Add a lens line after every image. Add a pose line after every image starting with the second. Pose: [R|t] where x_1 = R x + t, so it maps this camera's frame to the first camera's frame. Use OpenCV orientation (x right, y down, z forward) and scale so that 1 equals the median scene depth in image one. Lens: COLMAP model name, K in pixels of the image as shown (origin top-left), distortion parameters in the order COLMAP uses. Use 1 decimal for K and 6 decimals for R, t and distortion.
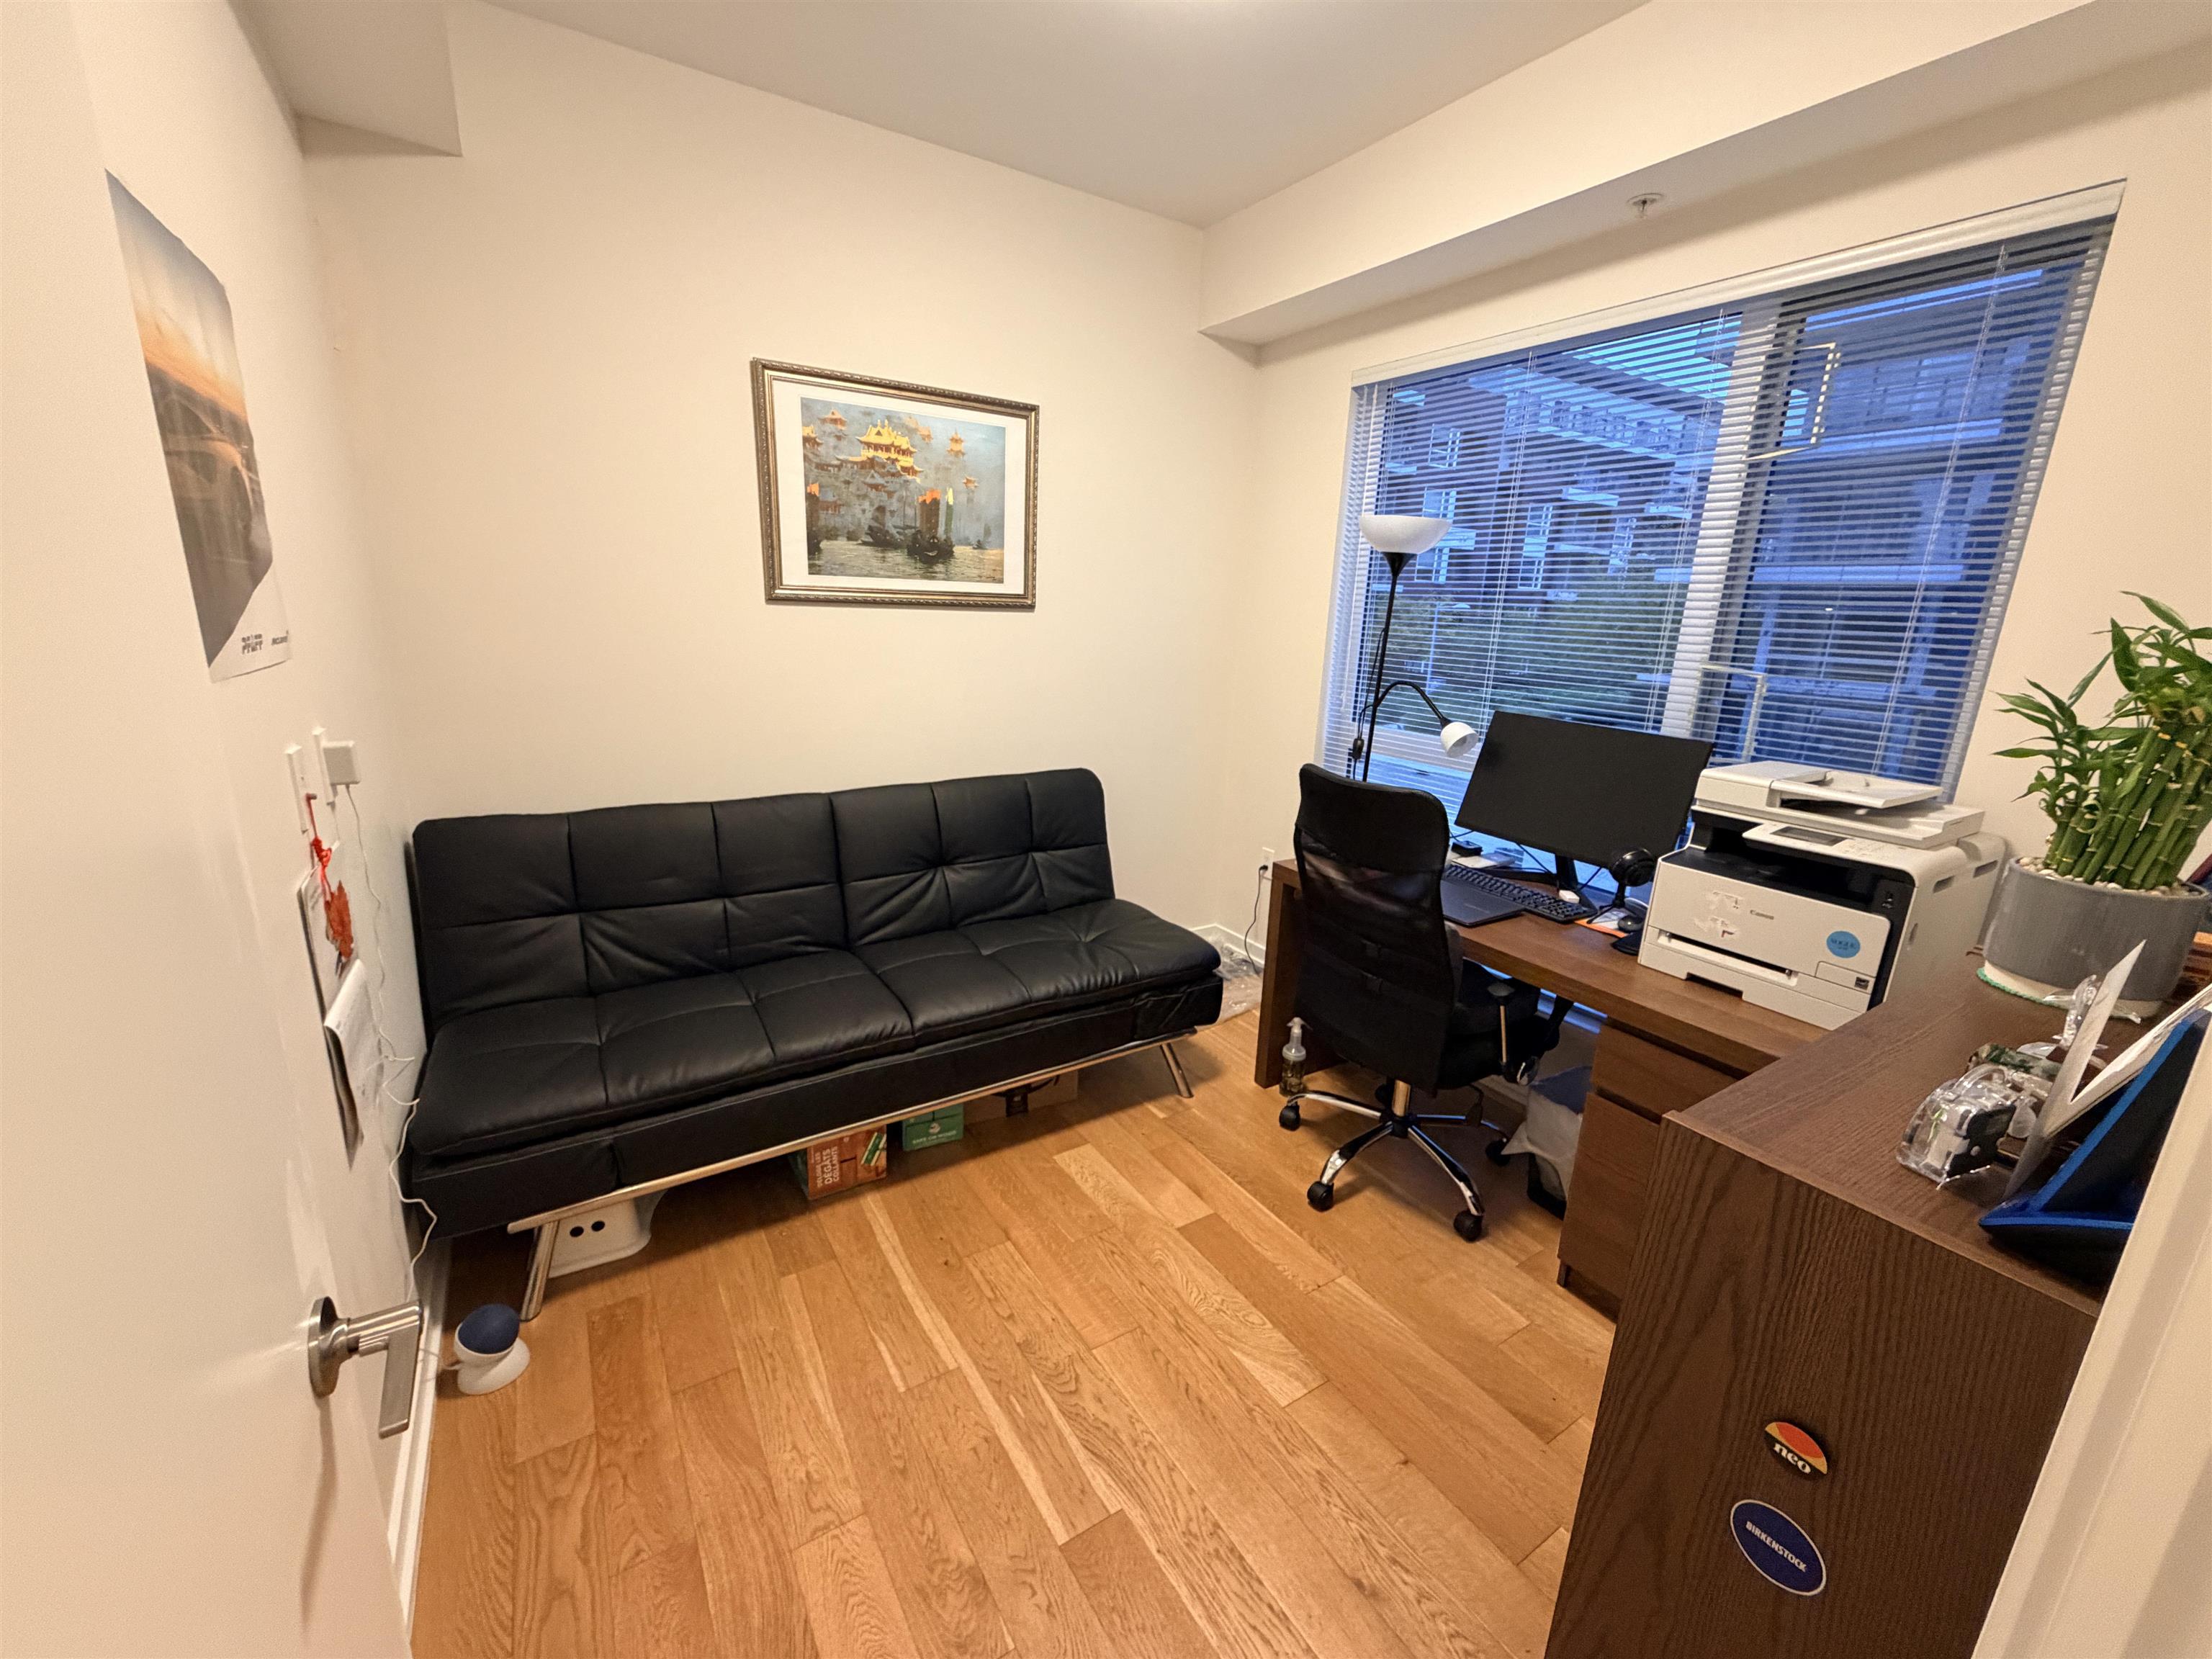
lens RADIAL K [[891.8, 0, 1112.6], [0, 891.8, 824.0], [0, 0, 1]] dist [-0.000437, 0.000355]
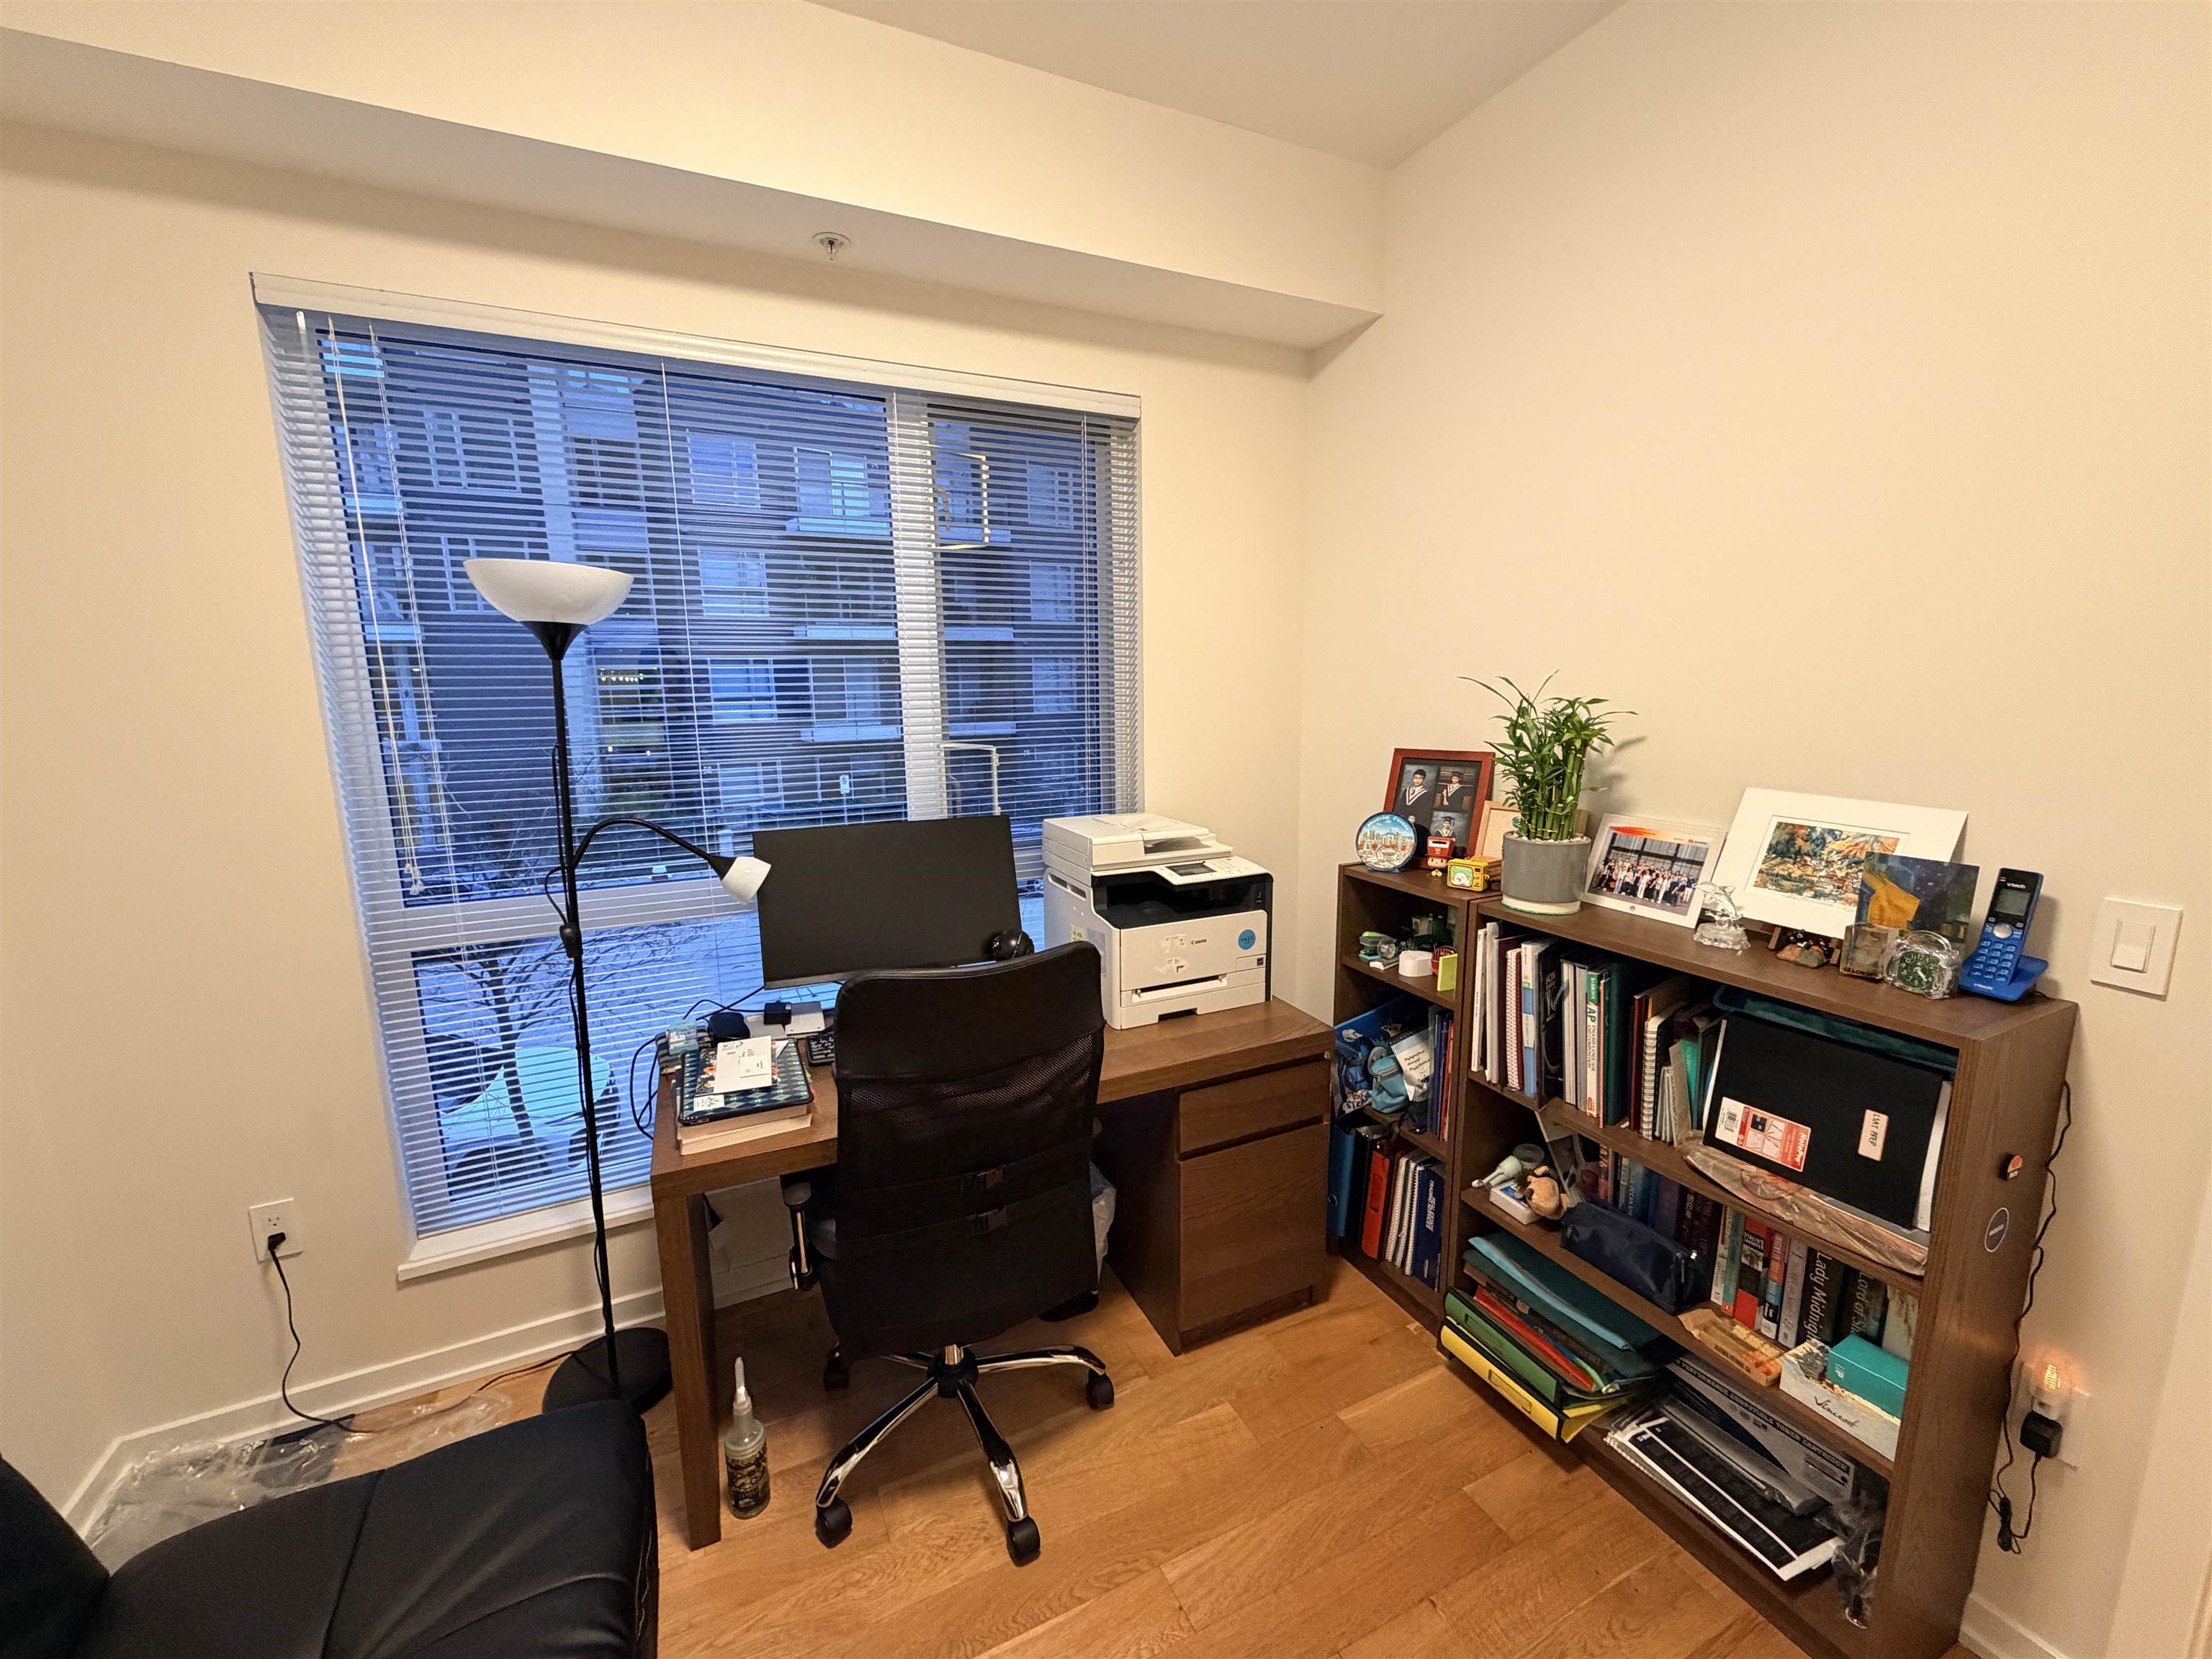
lens RADIAL K [[891.8, 0, 1109.3], [0, 891.8, 832.4], [0, 0, 1]] dist [-0.000437, 0.000355]
pose [[0.113069, -0.213064, 0.970474, -0.384722], [0.257917, 0.949550, 0.178421, -0.259853], [-0.959528, 0.230128, 0.162318, 0.810946]]
